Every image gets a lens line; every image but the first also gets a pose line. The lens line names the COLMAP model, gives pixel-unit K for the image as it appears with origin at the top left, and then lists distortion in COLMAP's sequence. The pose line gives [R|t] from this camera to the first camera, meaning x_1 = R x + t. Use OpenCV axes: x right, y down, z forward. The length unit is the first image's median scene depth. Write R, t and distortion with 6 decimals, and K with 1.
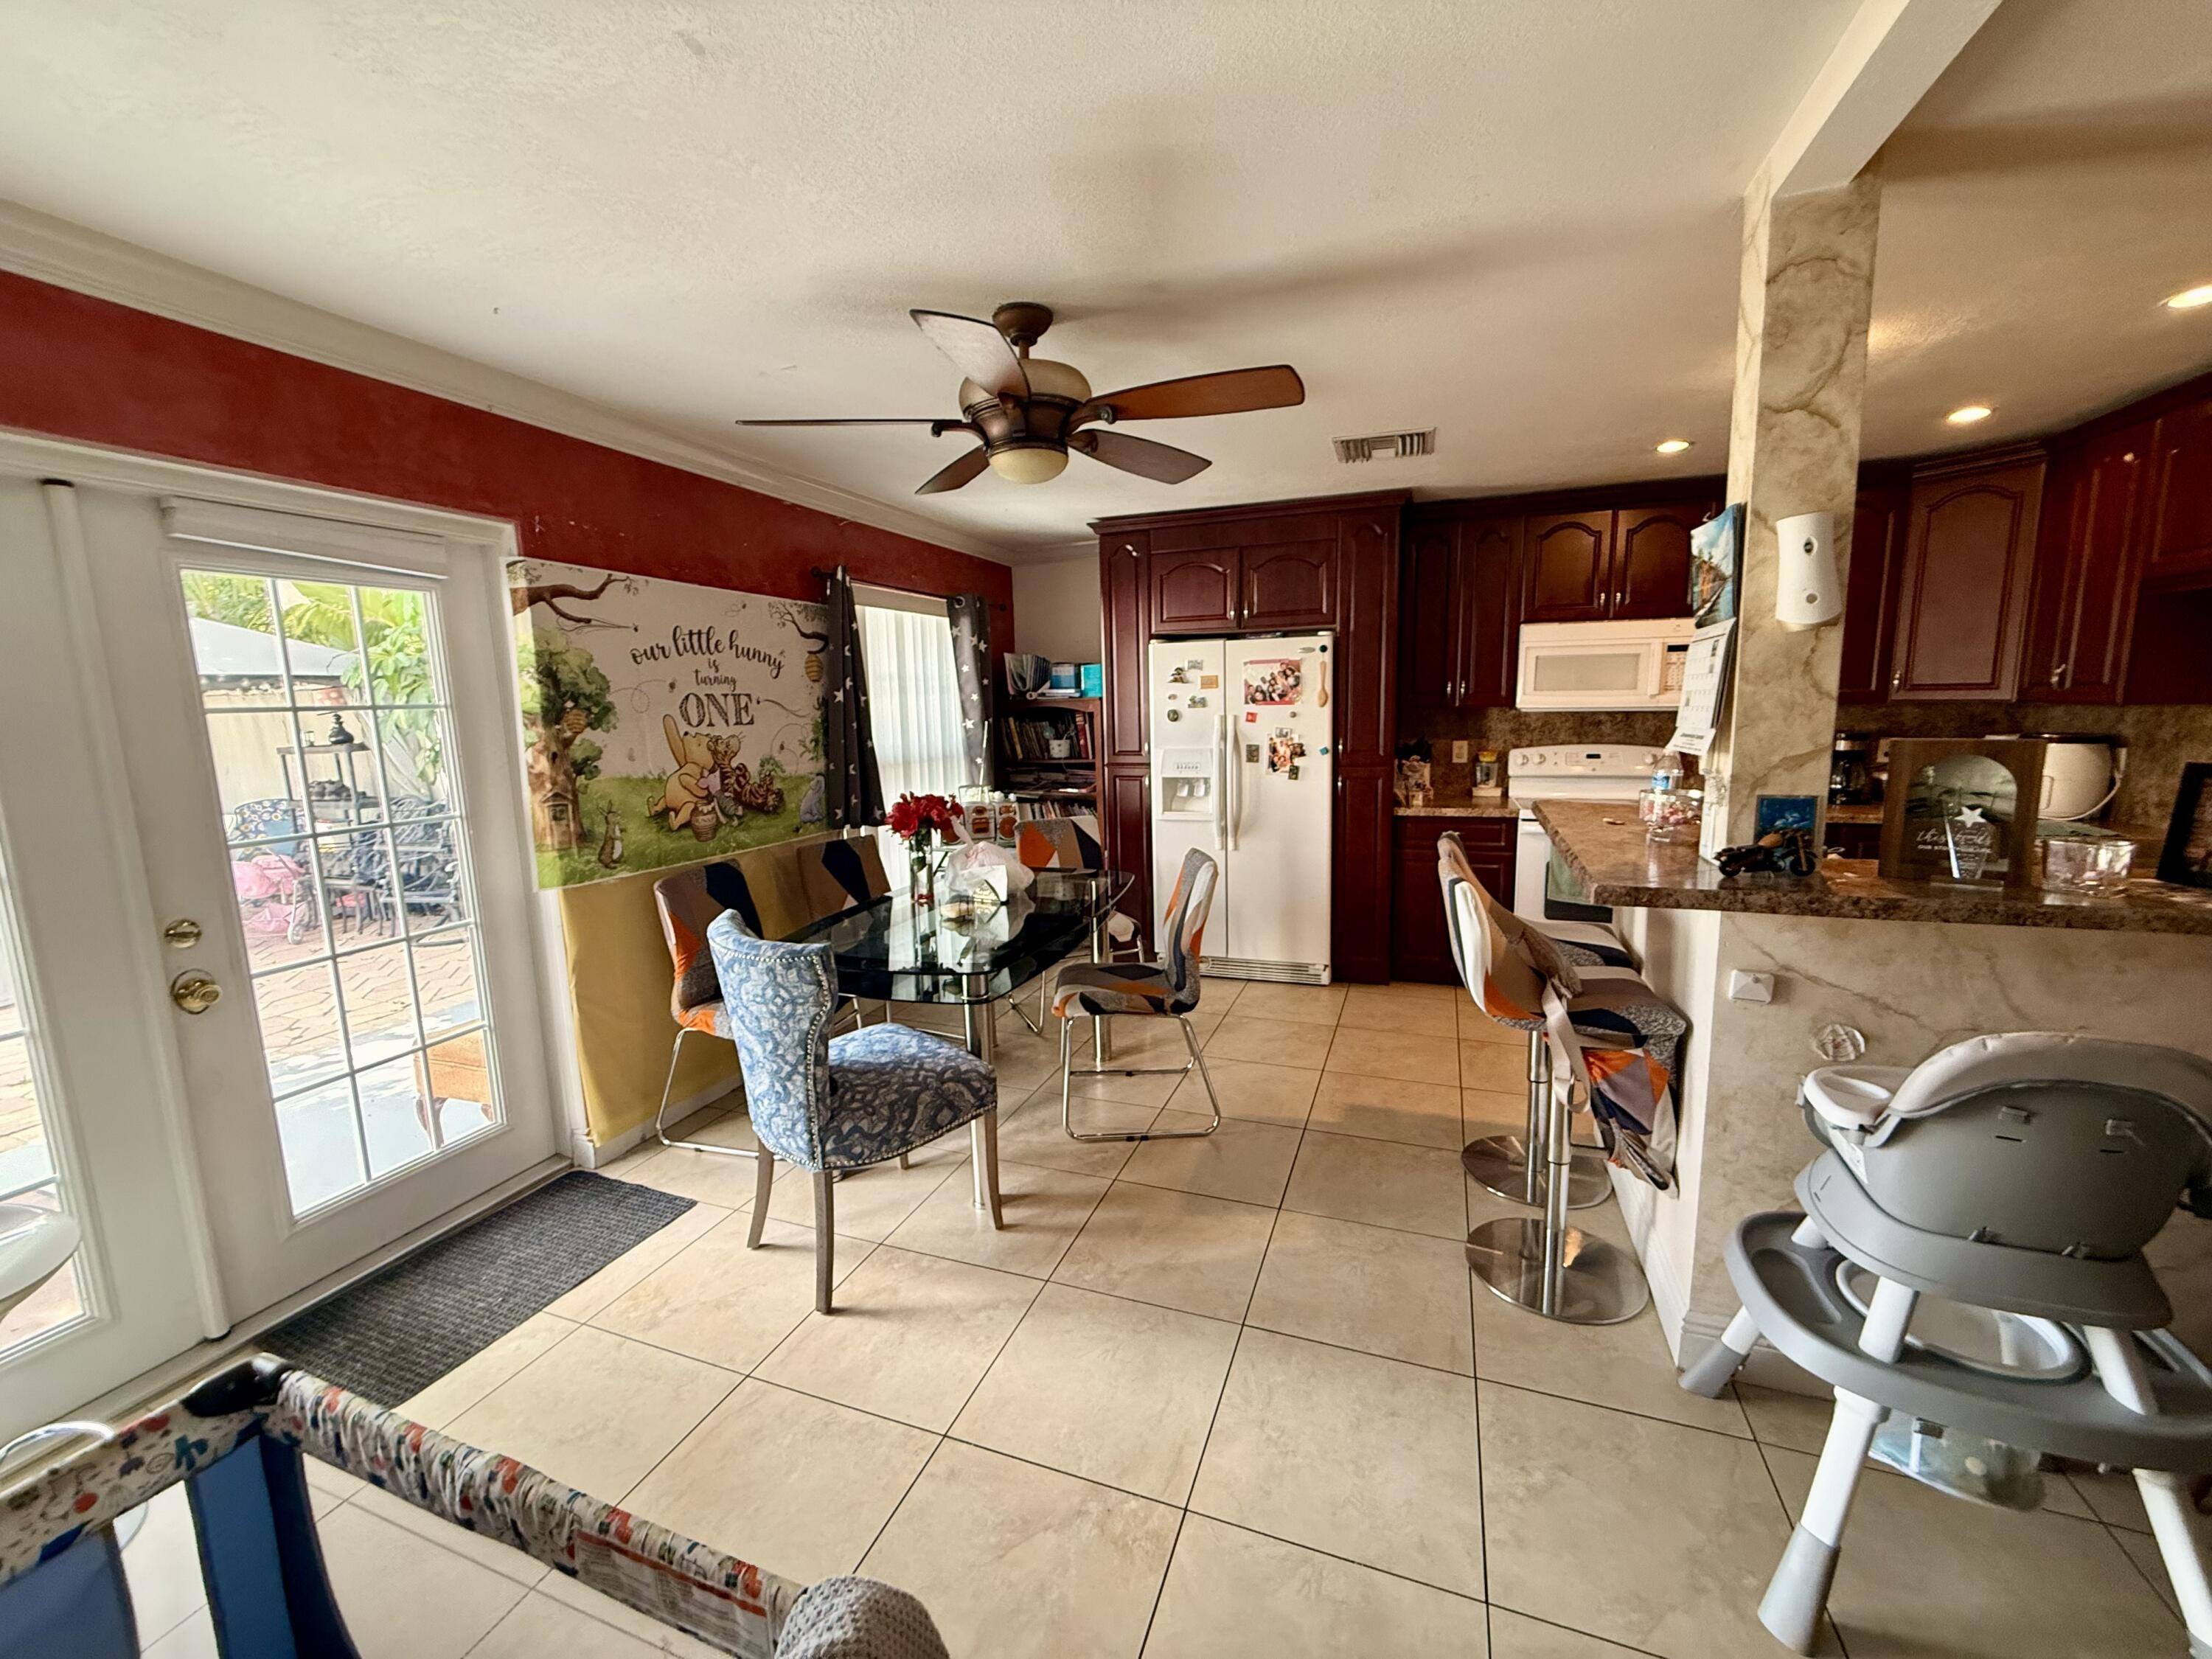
lens RADIAL K [[884.3, 0, 1105.7], [0, 884.3, 826.2], [0, 0, 1]] dist [0.000707, 0.000273]
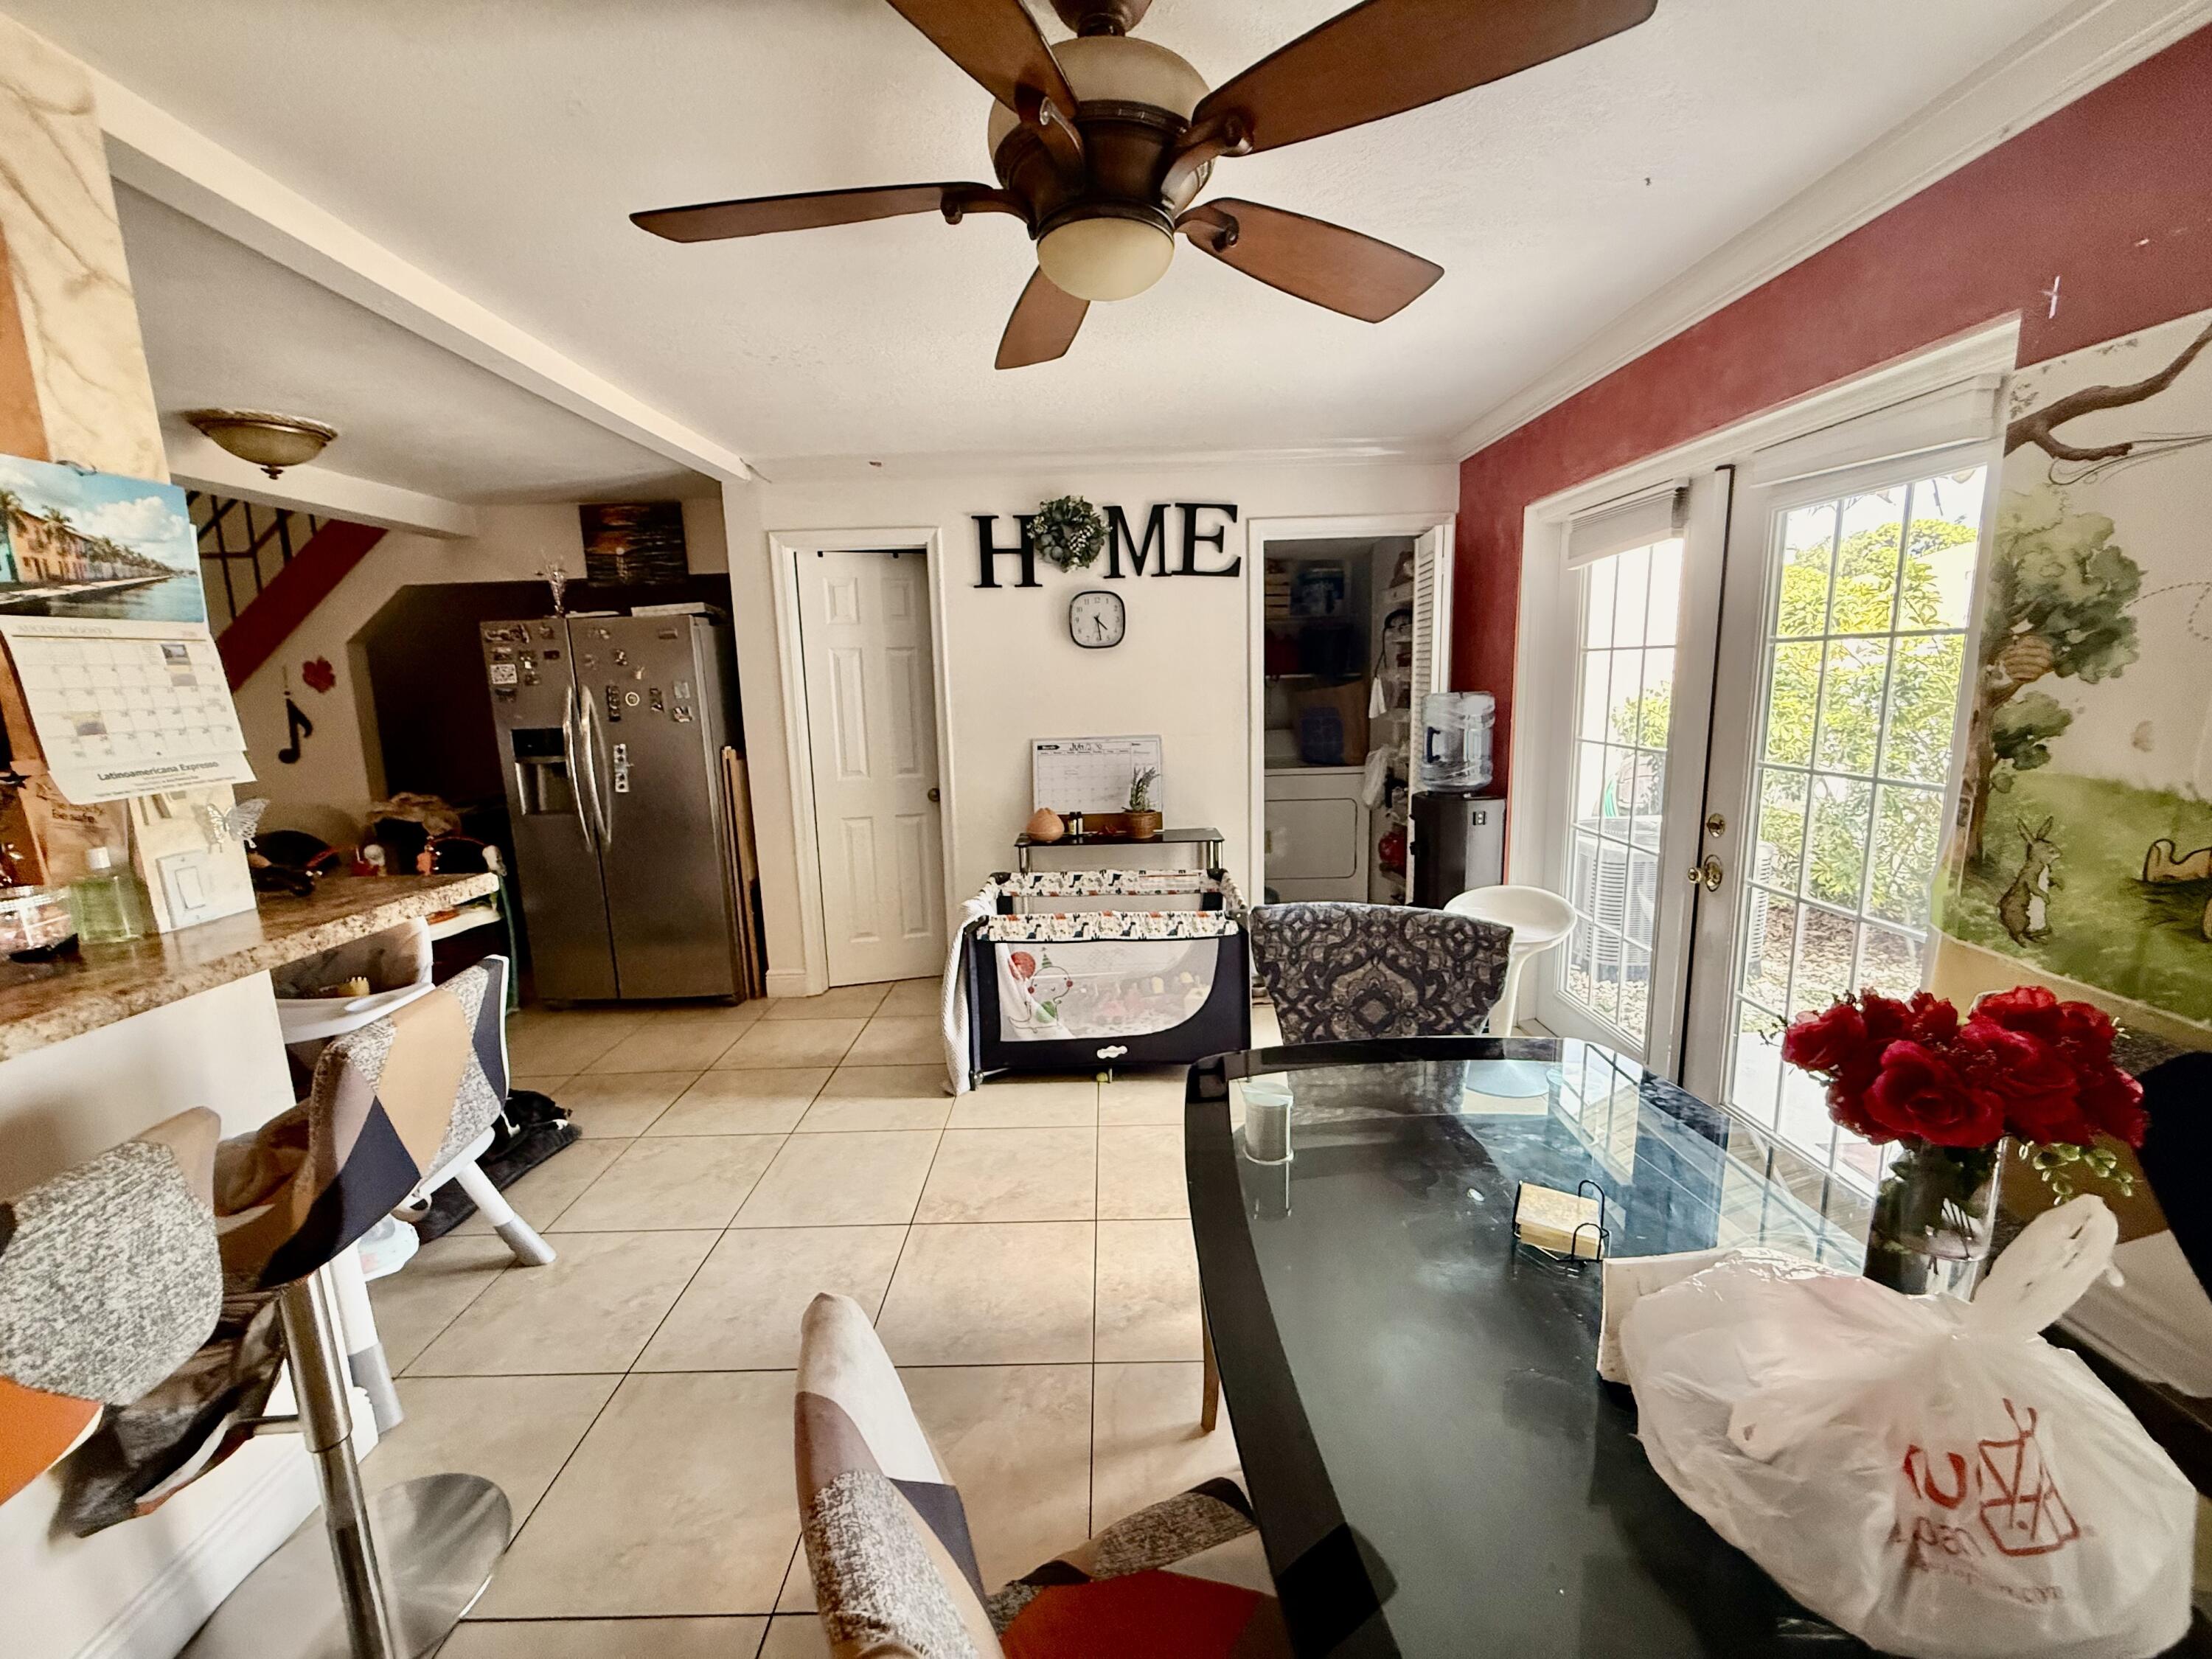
lens RADIAL K [[886.5, 0, 1097.4], [0, 886.5, 822.6], [0, 0, 1]] dist [-0.000333, -0.000038]
pose [[-0.939064, 0.108309, -0.326233, 0.107102], [0.003305, 0.951864, 0.306503, -0.167457], [0.343727, 0.286748, -0.894219, 1.155022]]
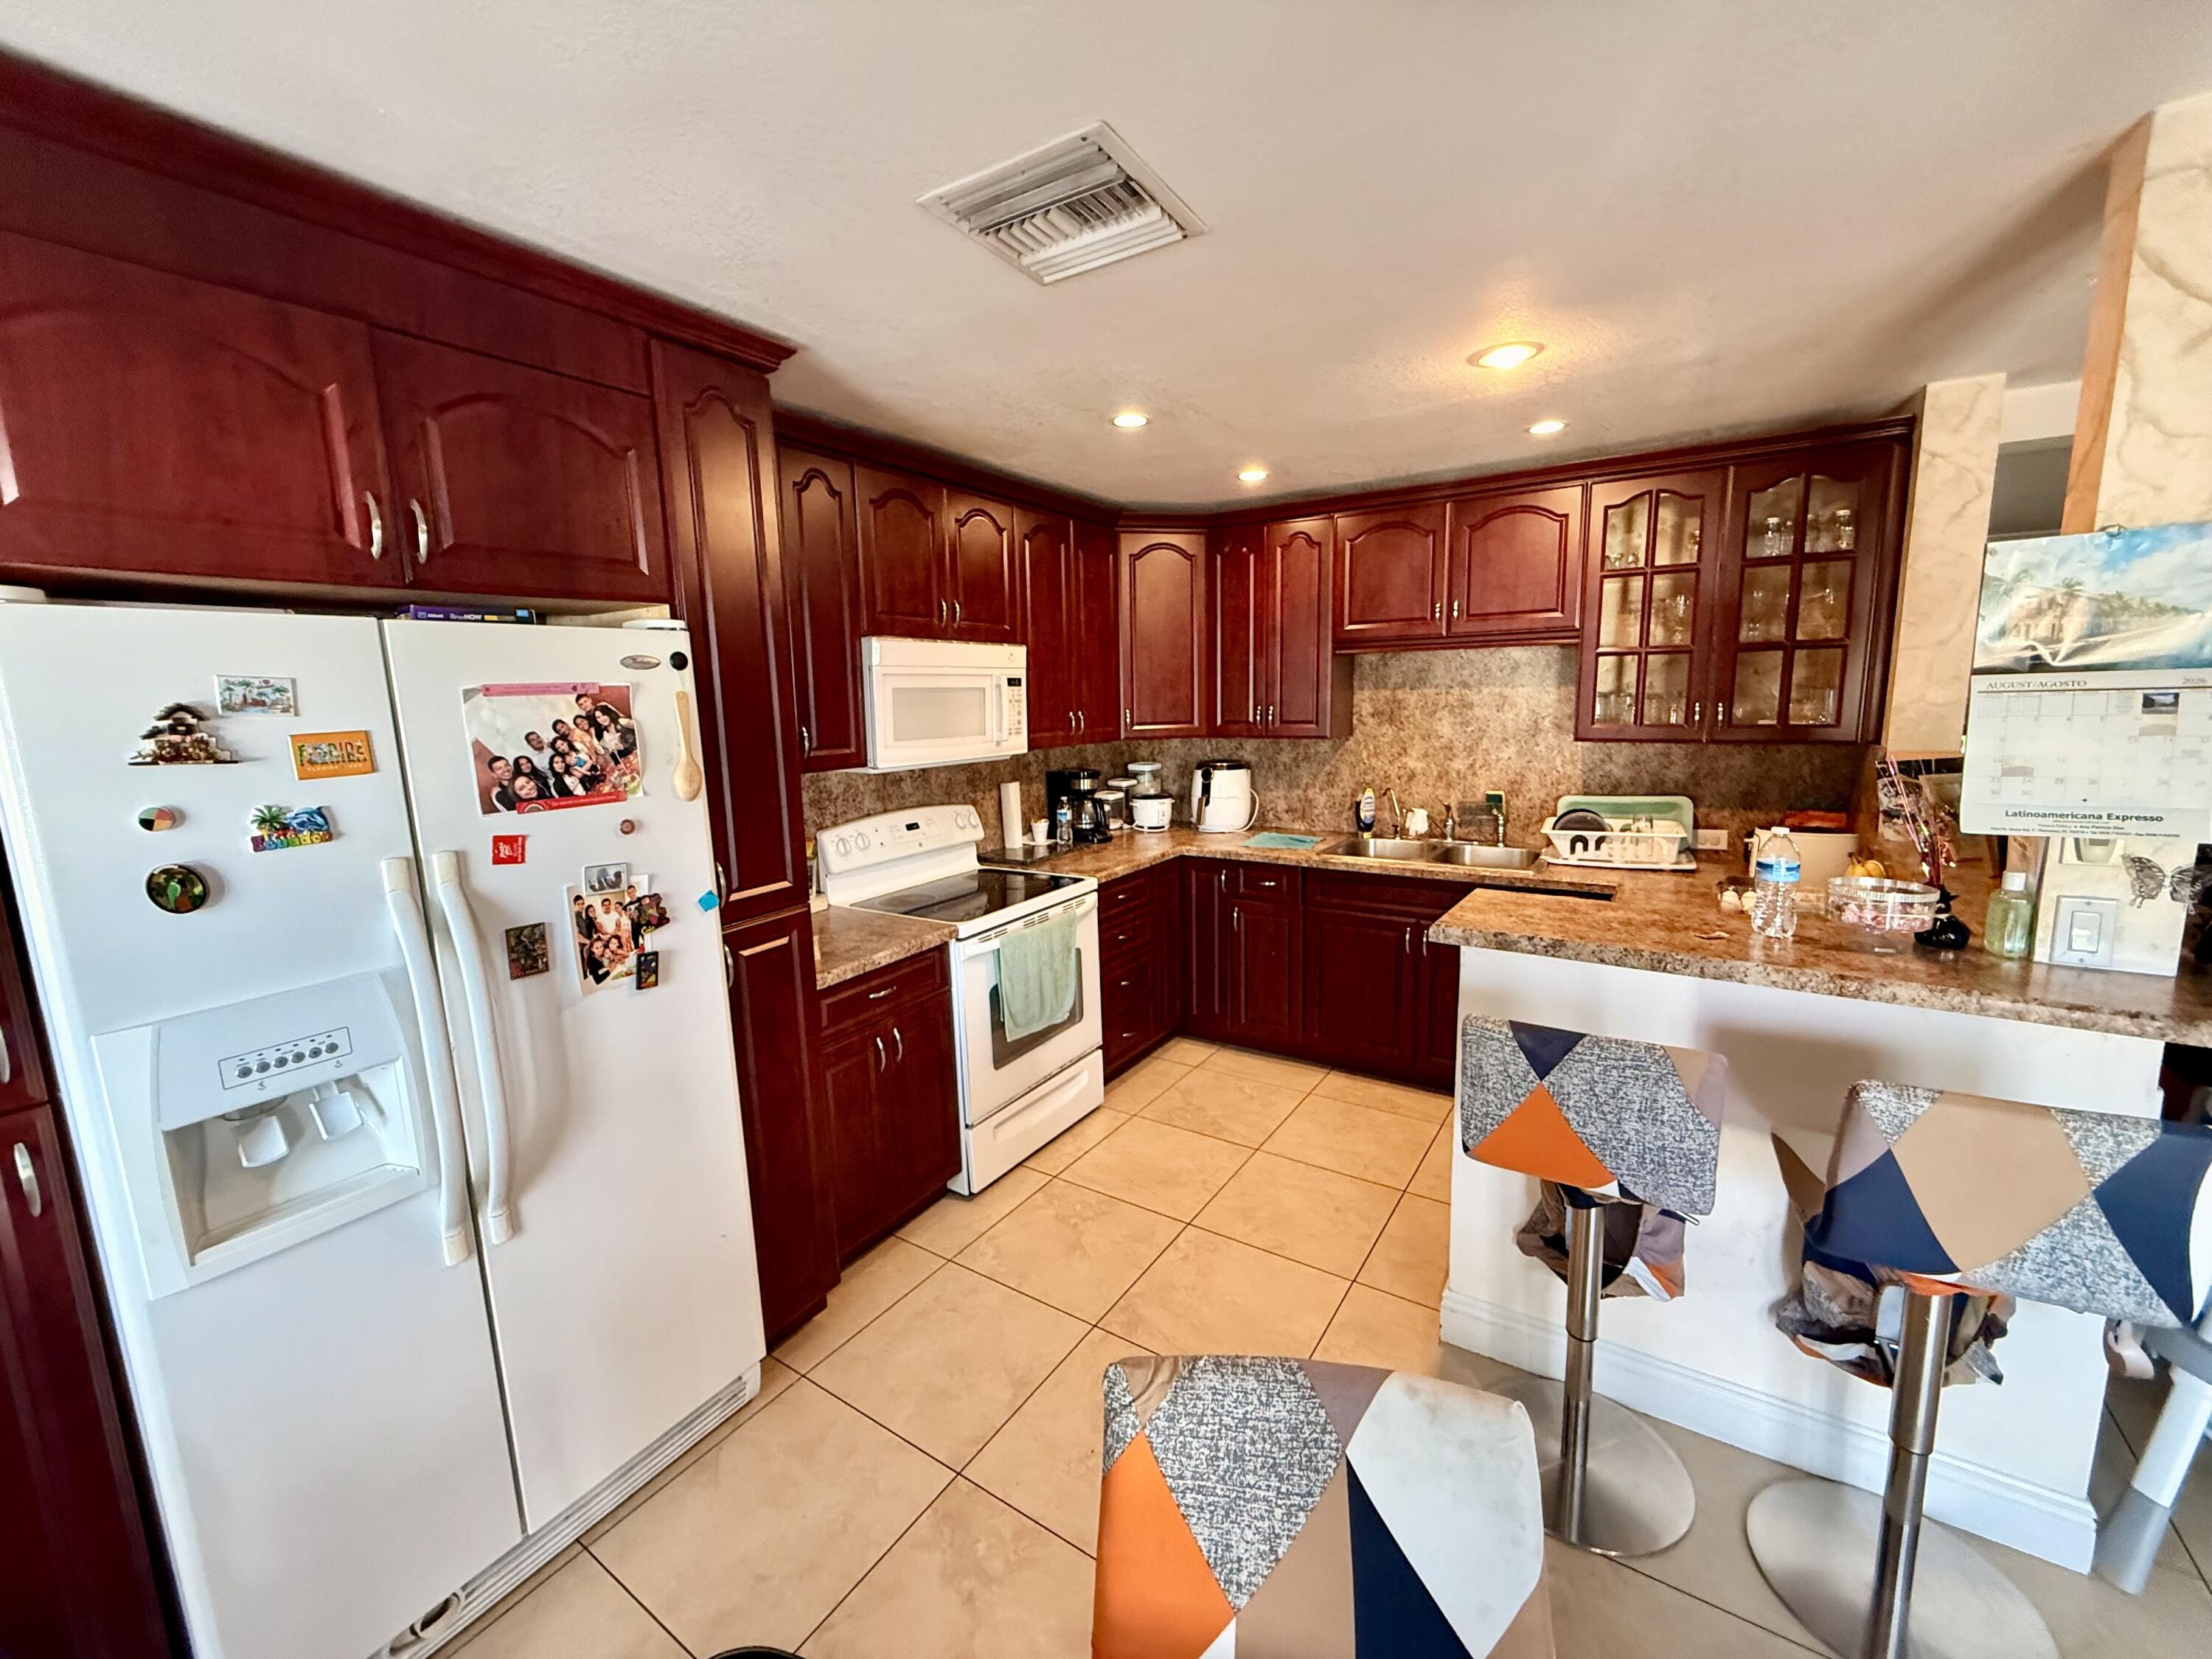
lens RADIAL K [[884.3, 0, 1105.7], [0, 884.3, 826.2], [0, 0, 1]] dist [0.000707, 0.000273]
pose [[0.224869, -0.132422, 0.965349, -0.159012], [0.160610, 0.982208, 0.097322, -0.179160], [-0.961061, 0.133160, 0.242136, 0.968044]]
